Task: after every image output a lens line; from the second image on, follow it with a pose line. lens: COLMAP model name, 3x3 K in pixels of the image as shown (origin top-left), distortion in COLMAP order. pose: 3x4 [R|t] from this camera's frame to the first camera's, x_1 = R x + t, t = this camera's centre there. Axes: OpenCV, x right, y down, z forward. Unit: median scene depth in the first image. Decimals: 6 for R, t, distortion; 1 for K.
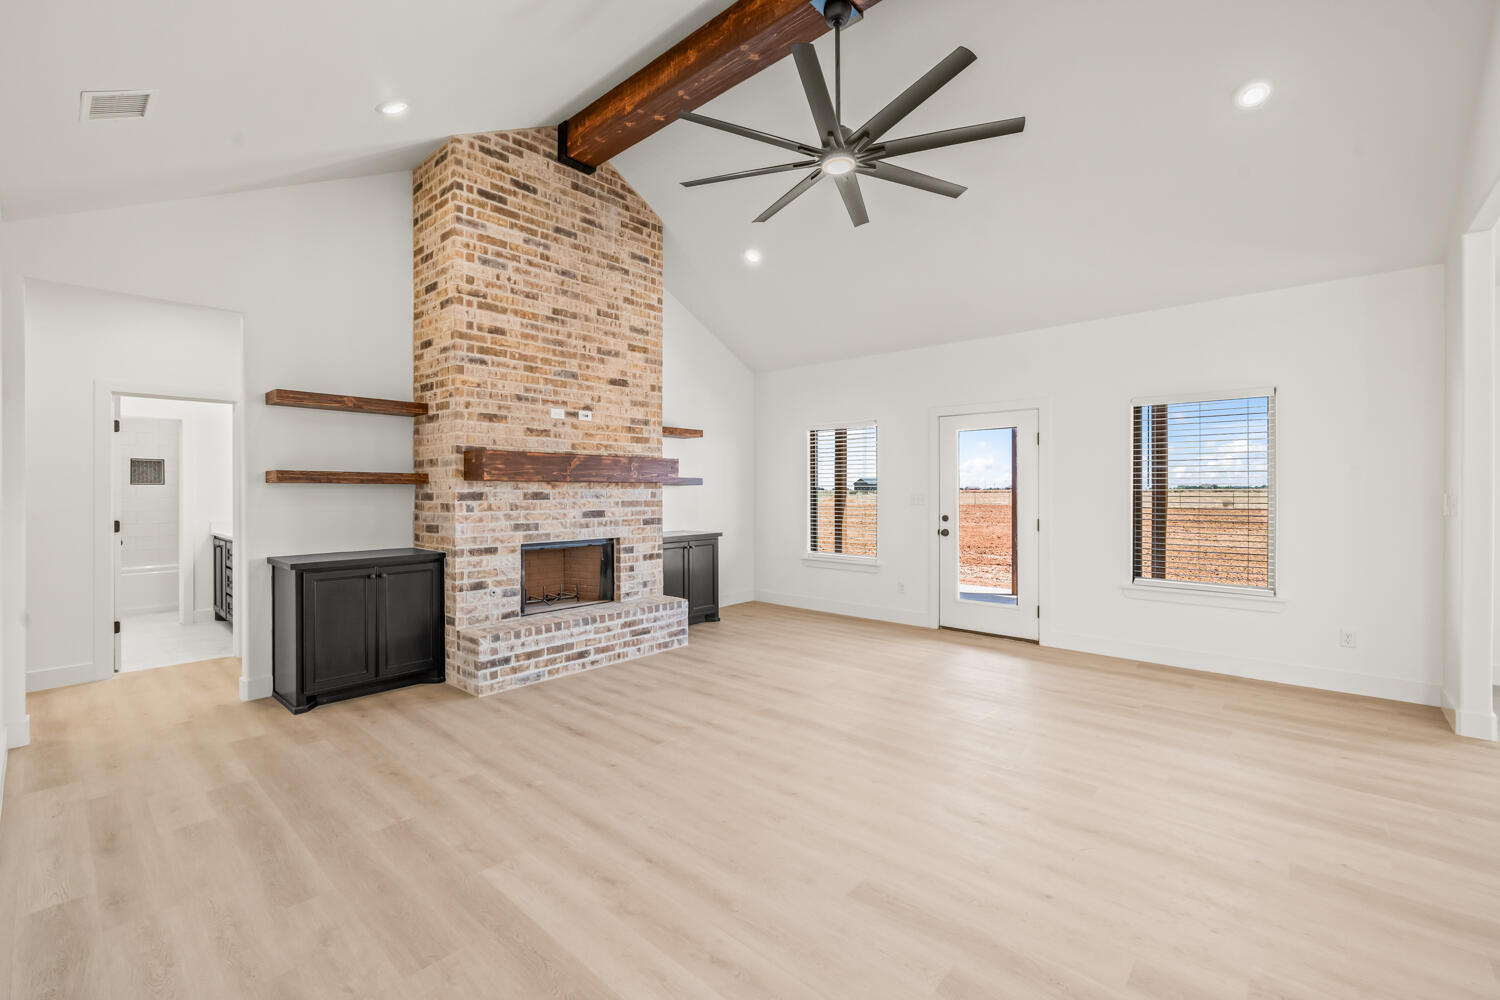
lens RADIAL K [[632.2, 0, 730.3], [0, 632.2, 491.1], [0, 0, 1]] dist [-0.003346, 0.000941]
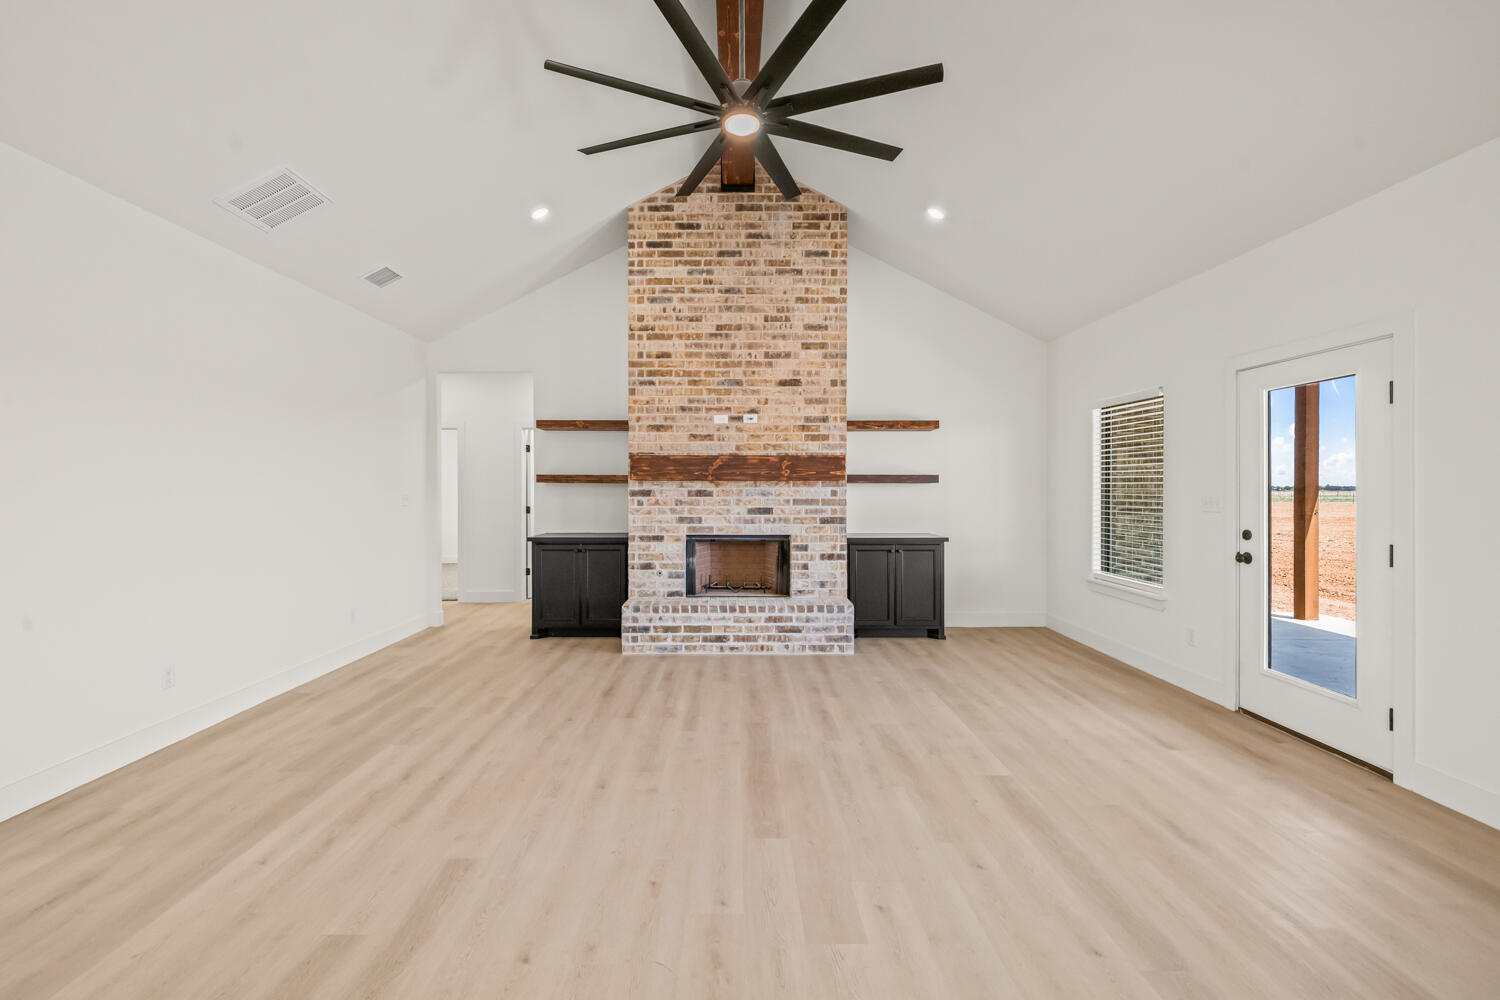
lens RADIAL K [[632.2, 0, 730.5], [0, 632.2, 490.0], [0, 0, 1]] dist [-0.003346, 0.000941]
pose [[0.677804, 0.003285, -0.735235, 0.562748], [-0.002808, 0.999994, 0.001879, -0.000560], [0.735237, 0.000791, 0.677810, 0.263949]]
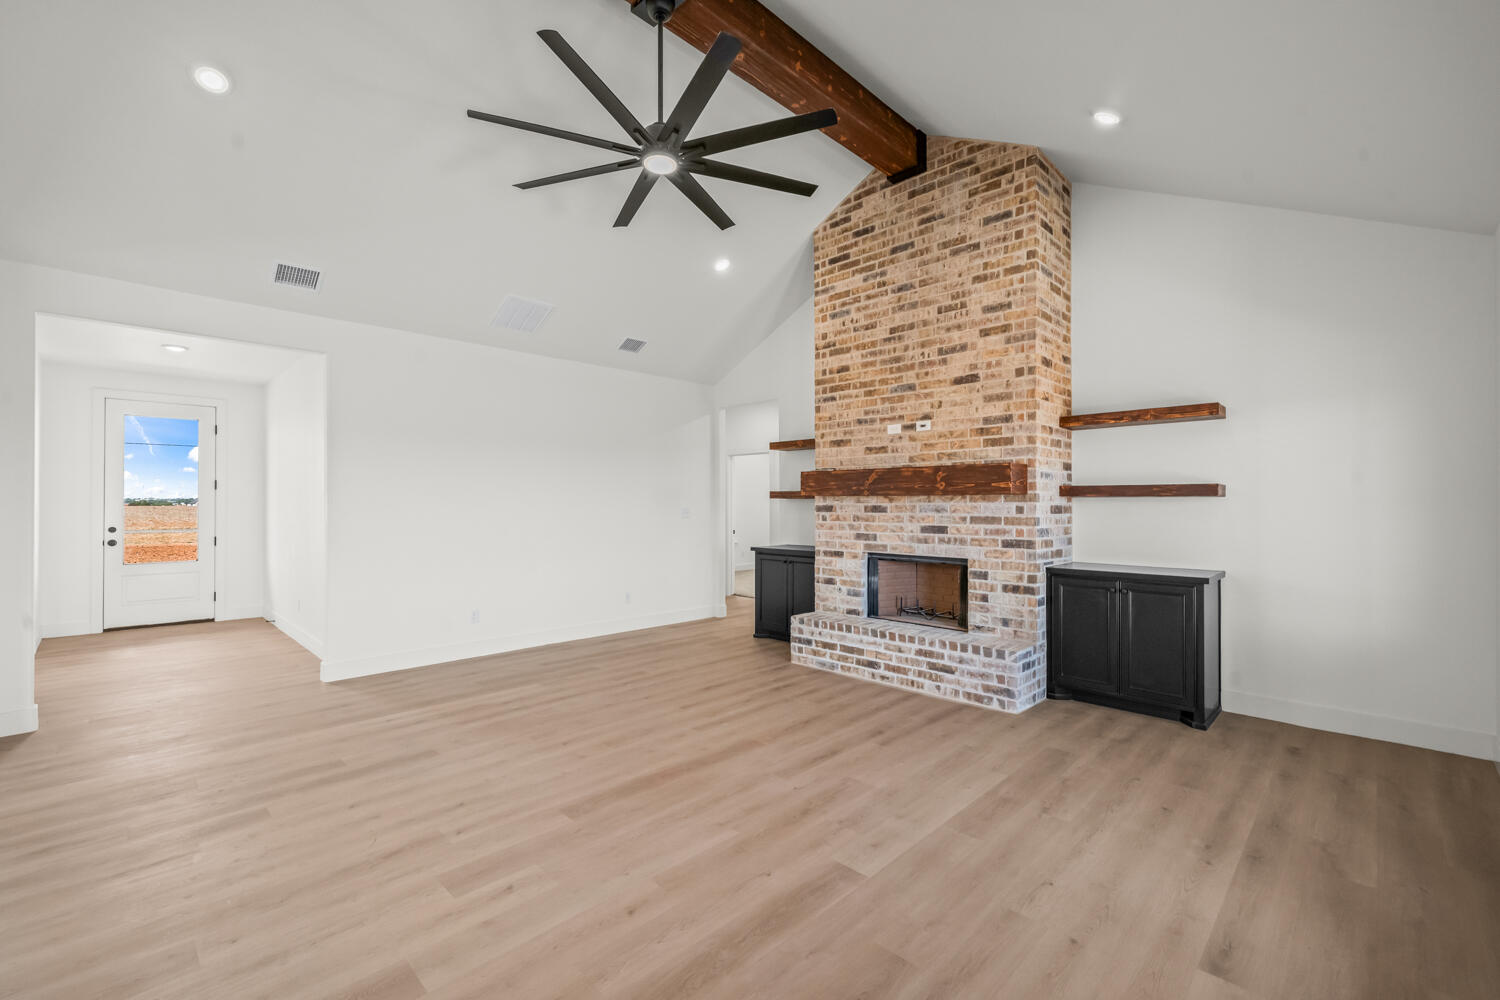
lens RADIAL K [[632.2, 0, 738.8], [0, 632.2, 500.7], [0, 0, 1]] dist [-0.003346, 0.000941]
pose [[-0.038028, -0.002100, -0.999274, 0.773691], [-0.001837, 0.999996, -0.002031, -0.003831], [0.999275, 0.001759, -0.038031, 0.798343]]
